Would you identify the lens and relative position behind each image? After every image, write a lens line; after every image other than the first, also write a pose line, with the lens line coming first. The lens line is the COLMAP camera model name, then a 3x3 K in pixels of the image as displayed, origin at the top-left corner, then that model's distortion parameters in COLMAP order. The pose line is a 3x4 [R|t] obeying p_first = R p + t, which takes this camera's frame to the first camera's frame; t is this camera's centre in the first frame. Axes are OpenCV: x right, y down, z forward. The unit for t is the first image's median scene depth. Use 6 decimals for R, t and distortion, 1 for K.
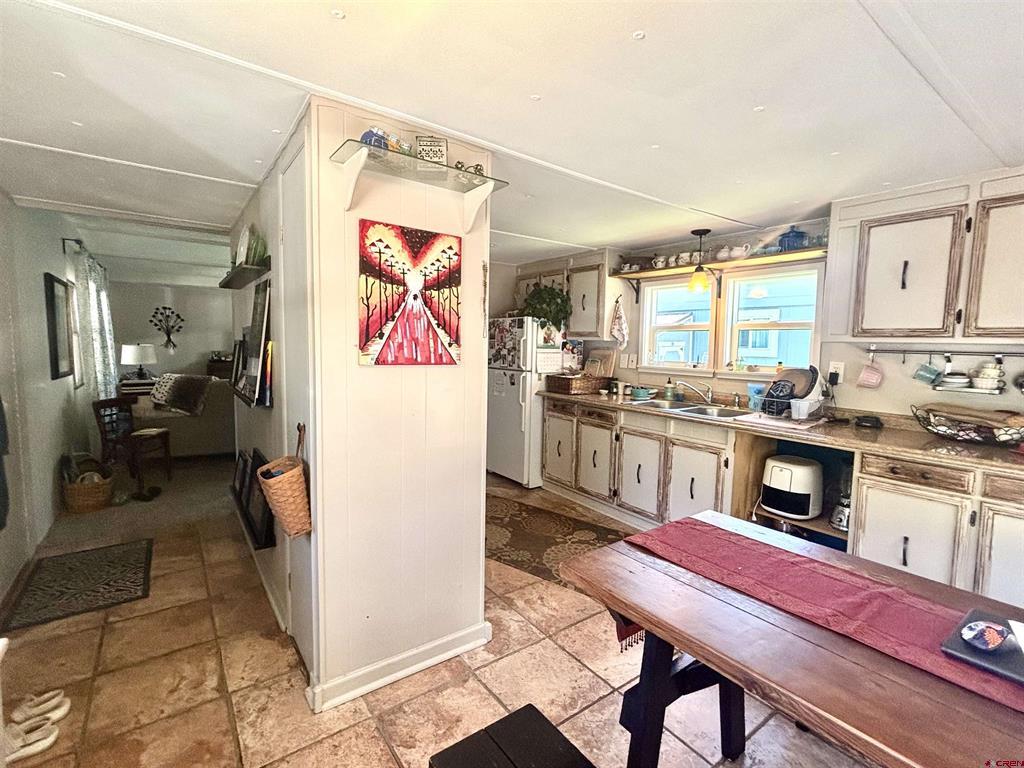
lens RADIAL K [[470.8, 0, 512.0], [0, 470.8, 384.0], [0, 0, 1]] dist [0.014371, -0.011692]
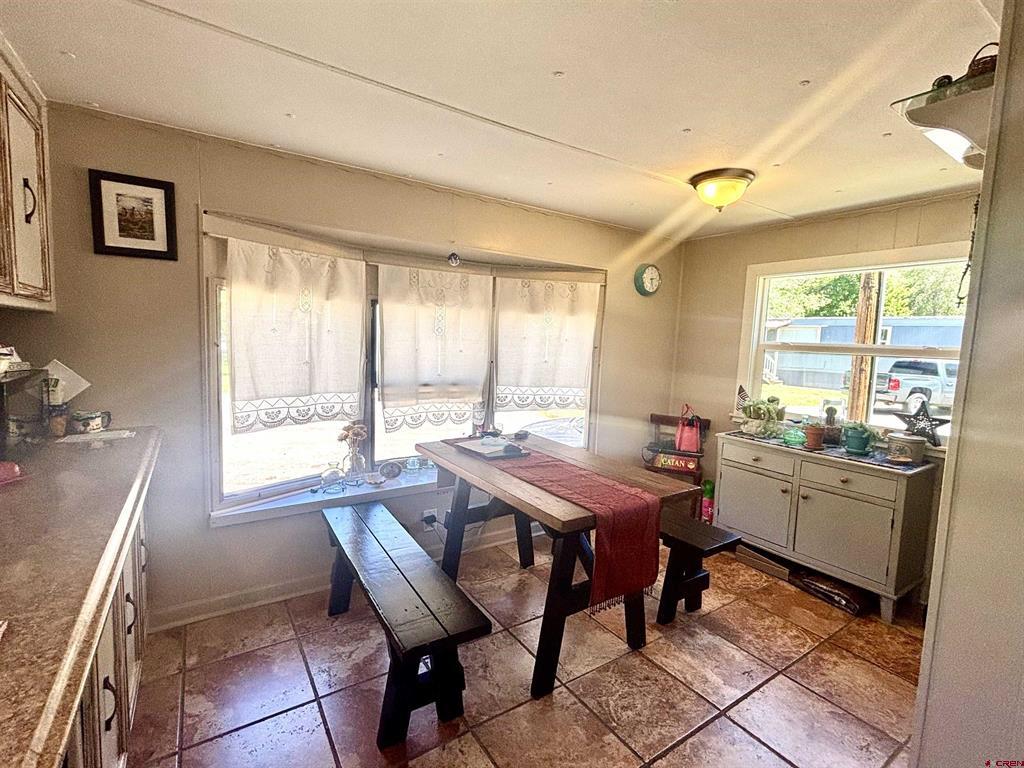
lens RADIAL K [[471.0, 0, 512.0], [0, 471.0, 384.0], [0, 0, 1]] dist [0.000787, 0.000860]
pose [[-0.997270, -0.059616, 0.043576, 0.311311], [-0.050718, 0.981880, 0.182589, -0.091227], [-0.053671, 0.179881, -0.982223, 1.159166]]
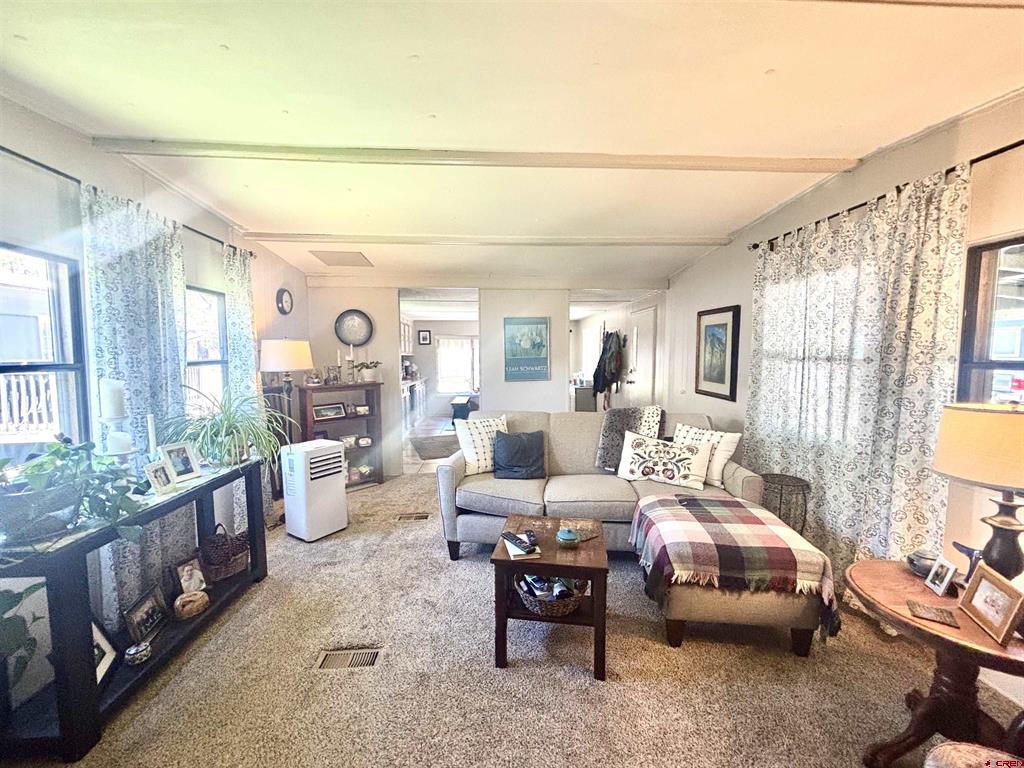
lens RADIAL K [[414.1, 0, 512.0], [0, 414.1, 384.0], [0, 0, 1]] dist [-0.008194, 0.004559]
pose [[-0.844727, -0.055051, 0.532358, -1.523770], [0.035095, 0.986857, 0.157739, -0.313087], [-0.534045, 0.151929, -0.831693, 2.959694]]
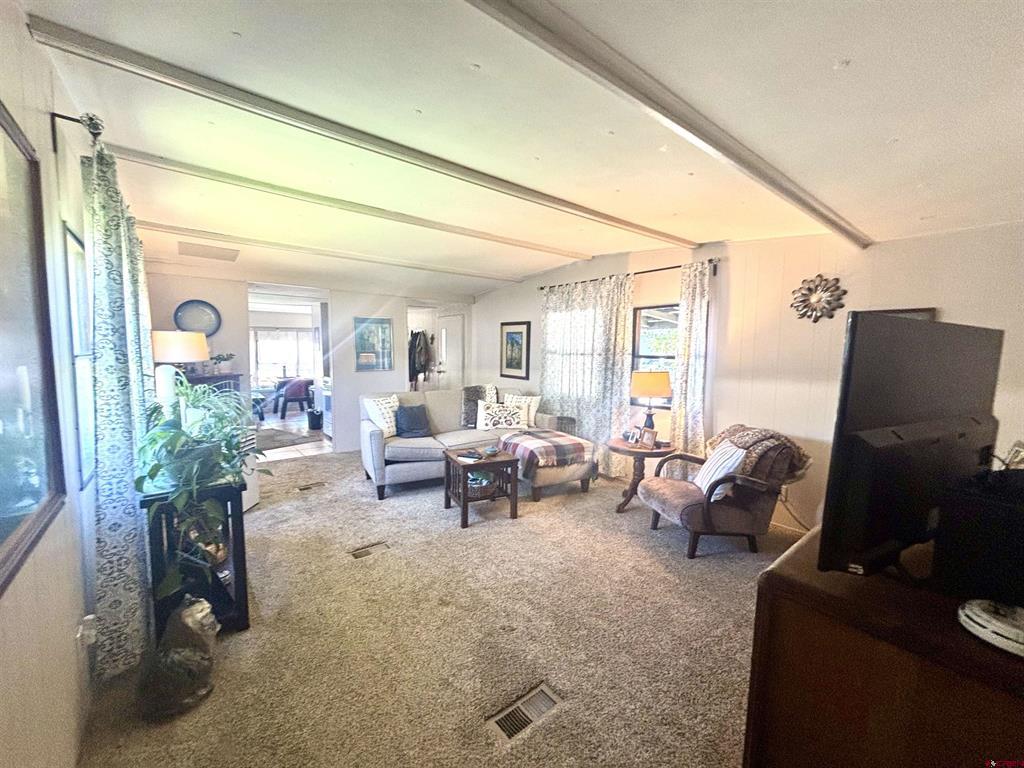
lens RADIAL K [[408.1, 0, 512.0], [0, 408.1, 384.0], [0, 0, 1]] dist [0.020601, -0.020412]
pose [[-0.998352, -0.026902, -0.050681, -1.245115], [-0.035165, 0.984825, 0.169952, -0.360239], [0.045340, 0.171454, -0.984148, 3.553894]]
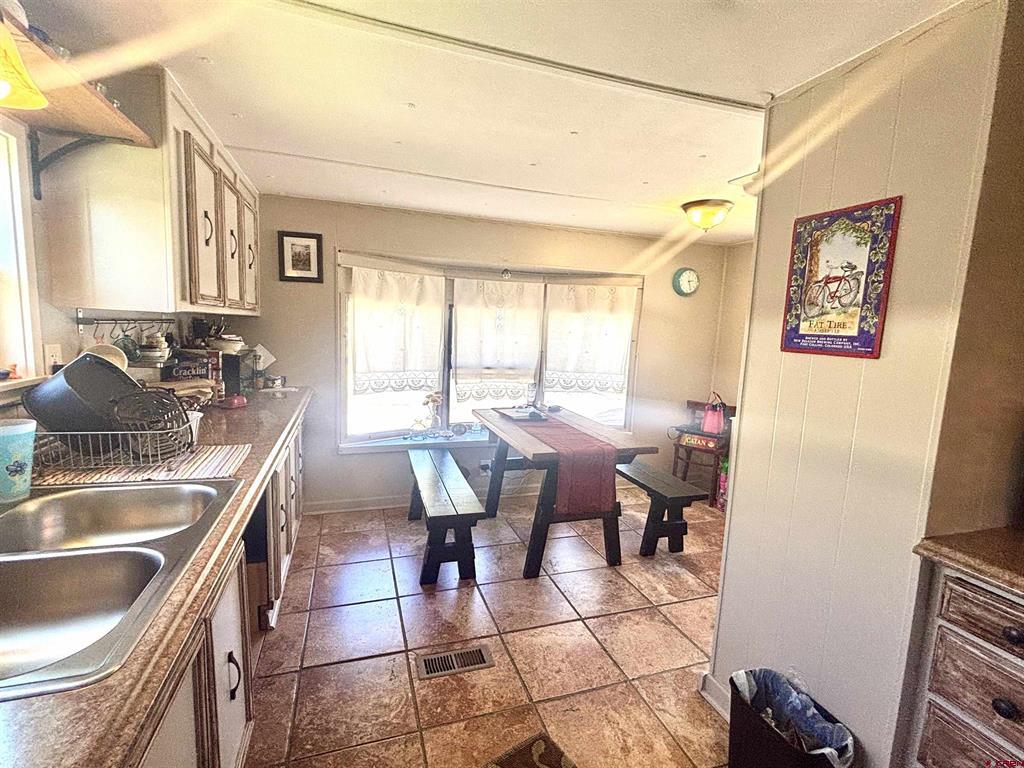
lens RADIAL K [[470.8, 0, 512.0], [0, 470.8, 384.0], [0, 0, 1]] dist [0.014371, -0.011692]
pose [[-0.951534, -0.095053, 0.292485, 0.062778], [-0.032994, 0.977100, 0.210206, -0.136639], [-0.305768, 0.190368, -0.932880, 1.427858]]
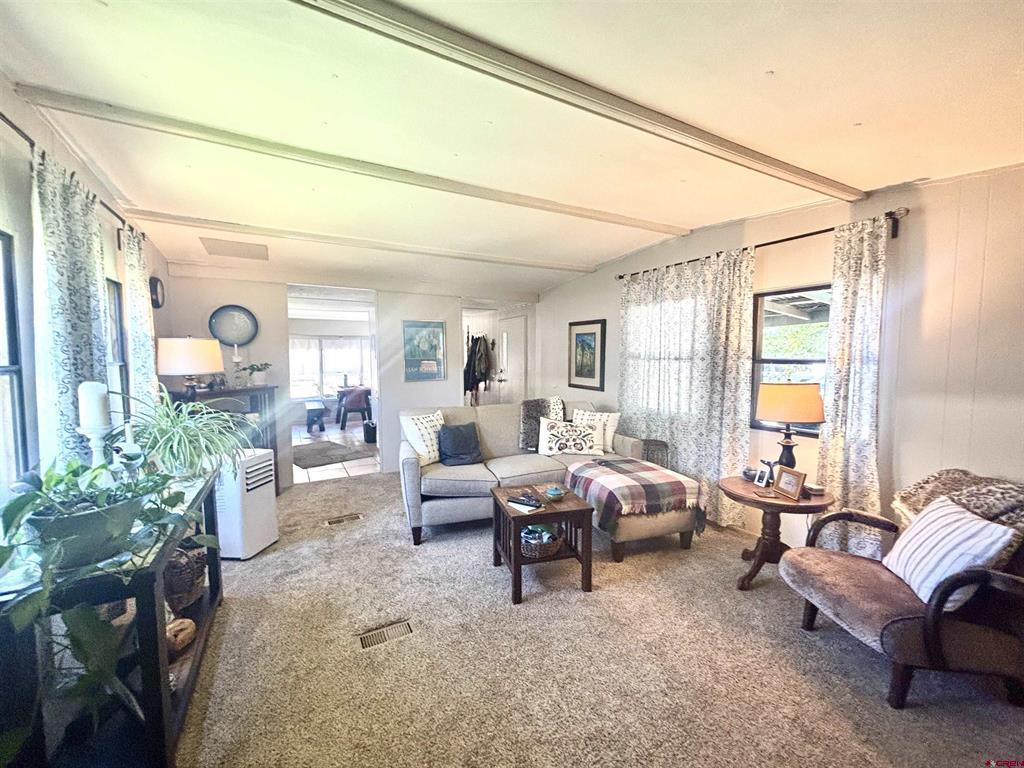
lens RADIAL K [[408.1, 0, 512.0], [0, 408.1, 384.0], [0, 0, 1]] dist [0.020601, -0.020412]
pose [[-0.992445, -0.025445, 0.120024, -1.259149], [-0.006127, 0.987317, 0.158644, -0.328018], [-0.122539, 0.156710, -0.980013, 3.224717]]
